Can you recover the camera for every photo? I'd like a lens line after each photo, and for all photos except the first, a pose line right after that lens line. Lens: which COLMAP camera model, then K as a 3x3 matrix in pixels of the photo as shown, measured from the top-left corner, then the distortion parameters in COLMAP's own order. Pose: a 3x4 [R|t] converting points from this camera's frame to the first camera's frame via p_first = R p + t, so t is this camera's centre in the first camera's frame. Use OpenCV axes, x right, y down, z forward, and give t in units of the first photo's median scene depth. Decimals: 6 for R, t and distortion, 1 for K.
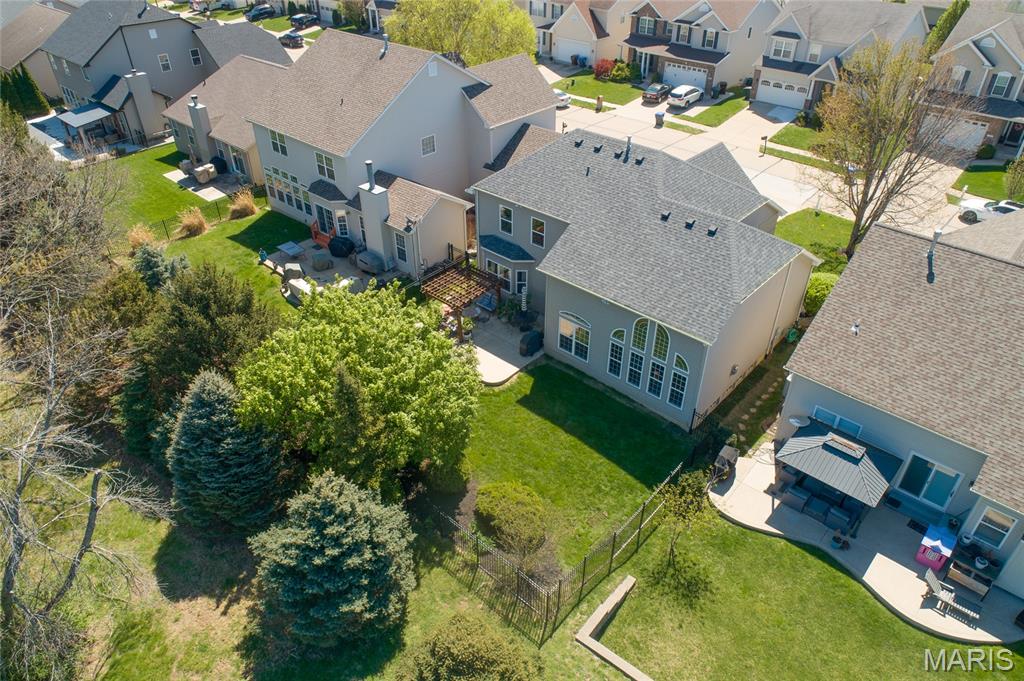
lens RADIAL K [[692.2, 0, 516.8], [0, 692.2, 346.6], [0, 0, 1]] dist [0.004019, -0.003956]
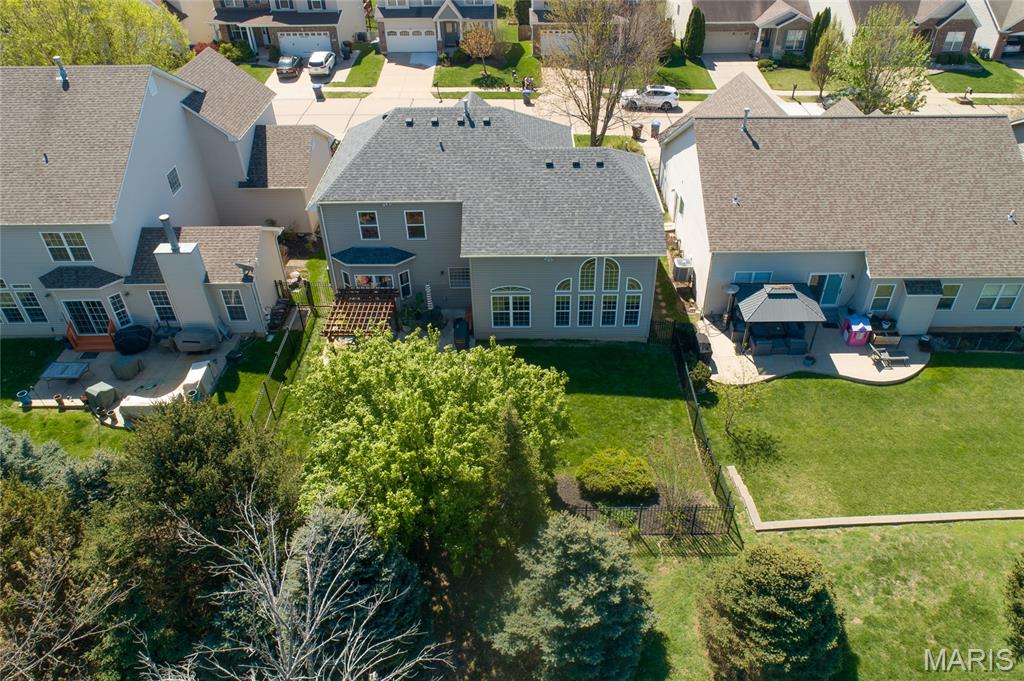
lens RADIAL K [[692.2, 0, 534.4], [0, 692.2, 344.2], [0, 0, 1]] dist [0.004019, -0.003956]
pose [[0.734743, -0.423303, 0.530063, -0.396412], [0.396693, 0.901988, 0.170446, -0.111711], [-0.550261, 0.085038, 0.830651, 0.152001]]
